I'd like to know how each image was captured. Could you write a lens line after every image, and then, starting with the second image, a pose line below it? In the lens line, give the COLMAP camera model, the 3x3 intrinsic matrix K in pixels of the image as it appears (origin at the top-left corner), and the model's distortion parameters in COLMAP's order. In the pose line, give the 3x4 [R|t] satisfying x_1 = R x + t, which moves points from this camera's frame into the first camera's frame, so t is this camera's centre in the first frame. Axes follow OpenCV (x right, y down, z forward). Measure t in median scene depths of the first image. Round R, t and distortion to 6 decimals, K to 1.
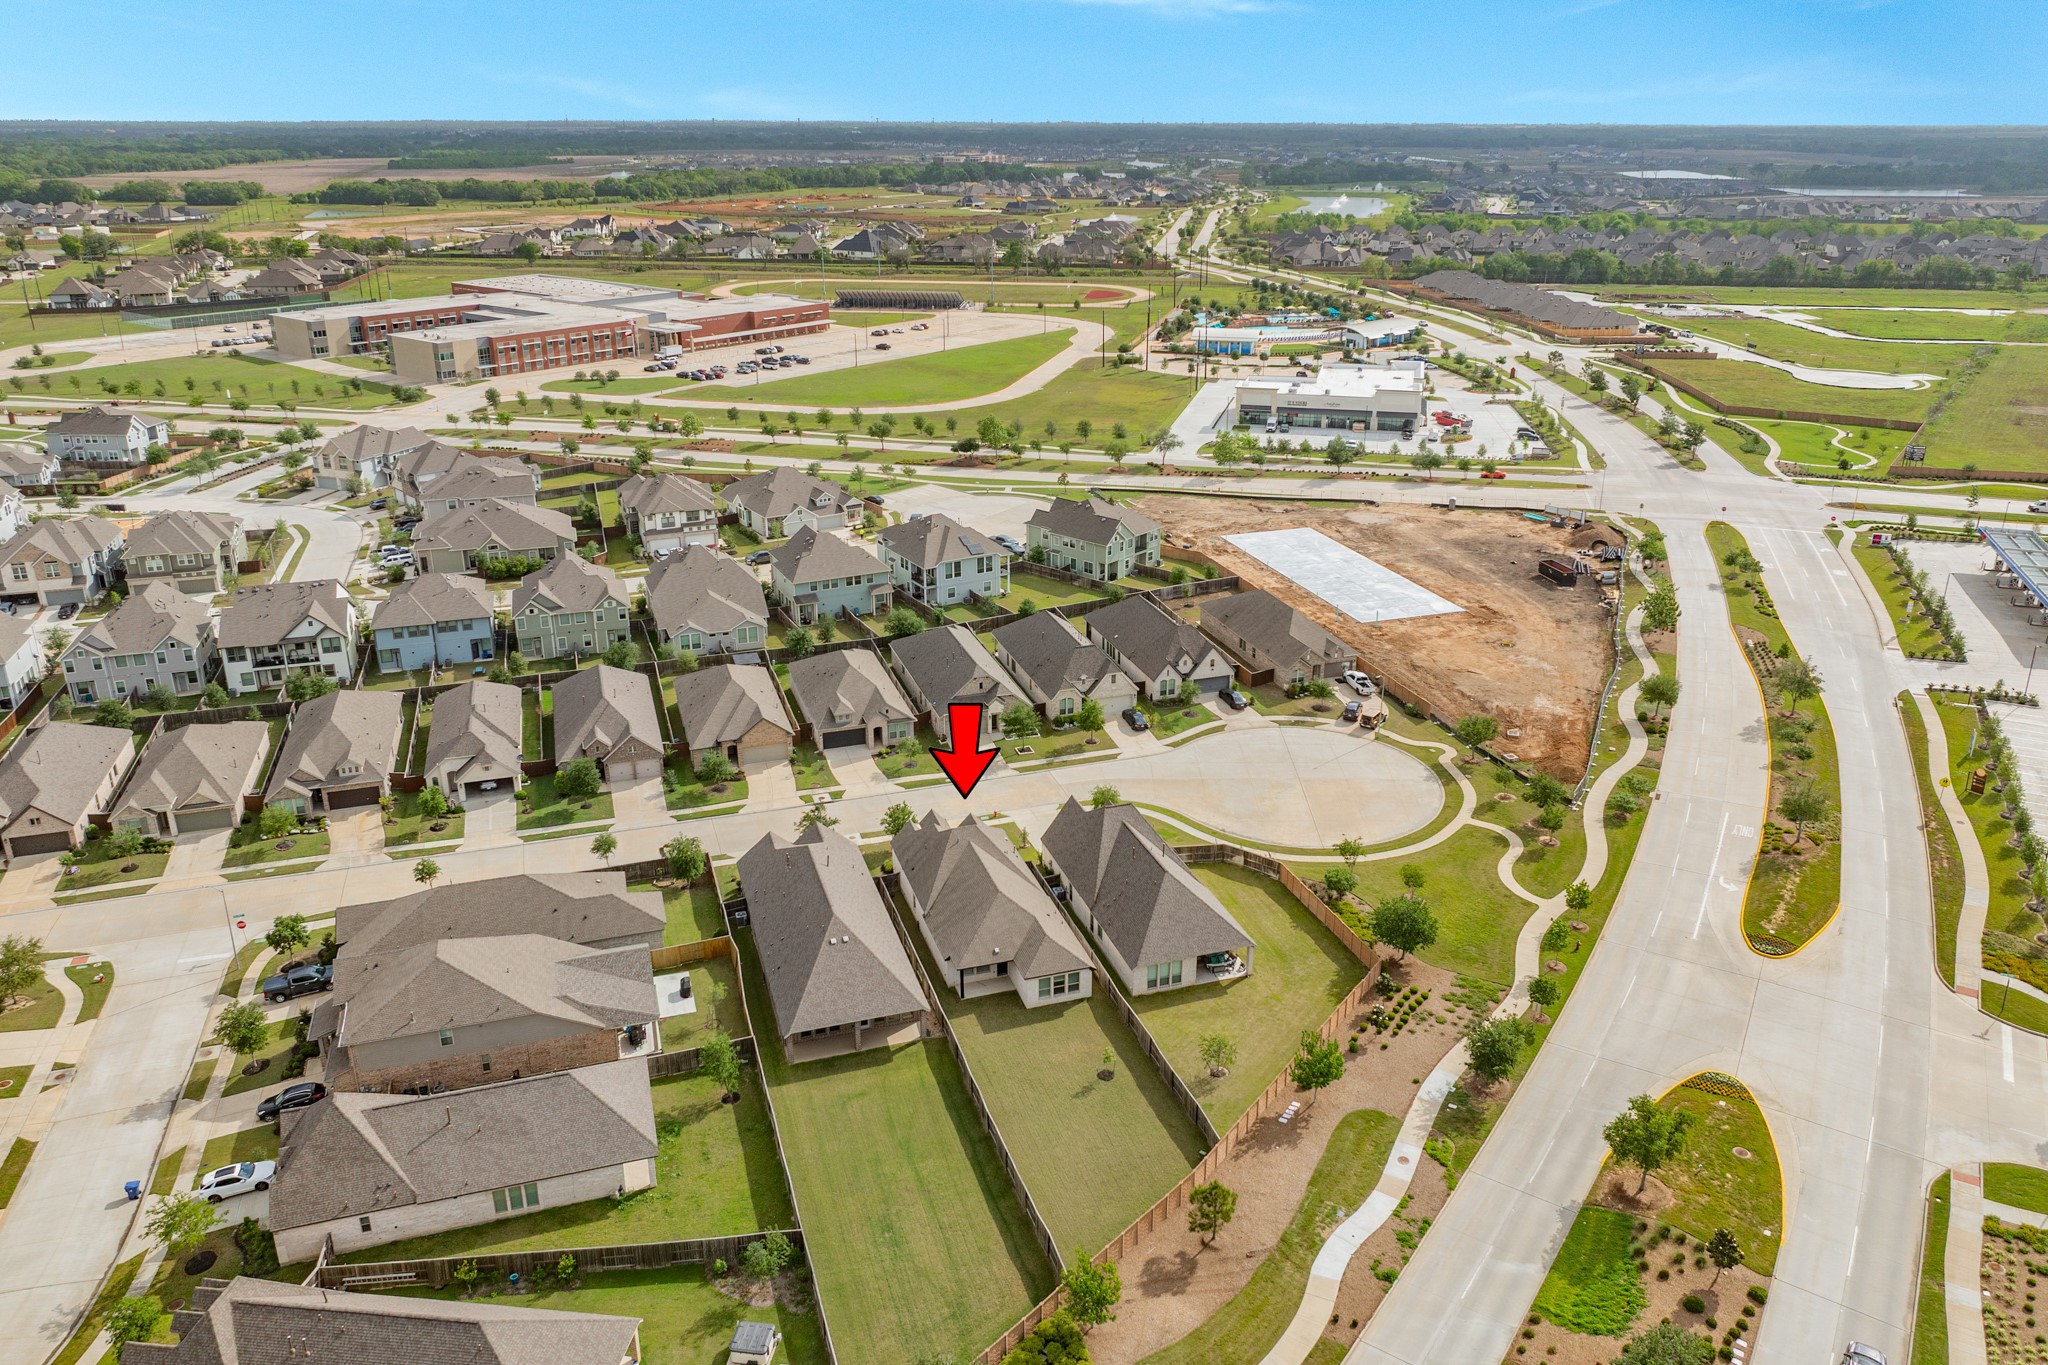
lens RADIAL K [[1444.6, 0, 1023.5], [0, 1444.6, 631.4], [0, 0, 1]] dist [0.001864, -0.006513]
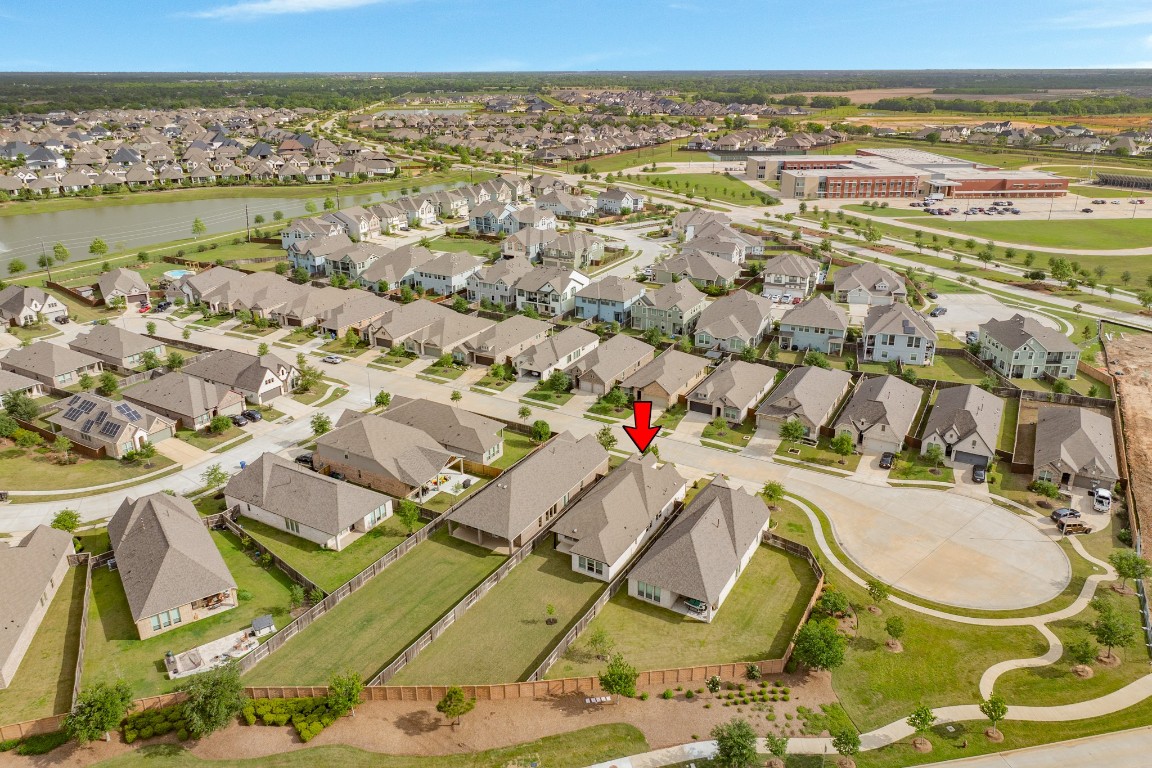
lens RADIAL K [[773.5, 0, 580.8], [0, 773.5, 381.8], [0, 0, 1]] dist [-0.004091, -0.004528]
pose [[0.675743, 0.274405, -0.684159, 0.282942], [-0.243319, 0.959142, 0.144370, -0.036875], [0.695821, 0.068912, 0.714902, 0.189802]]
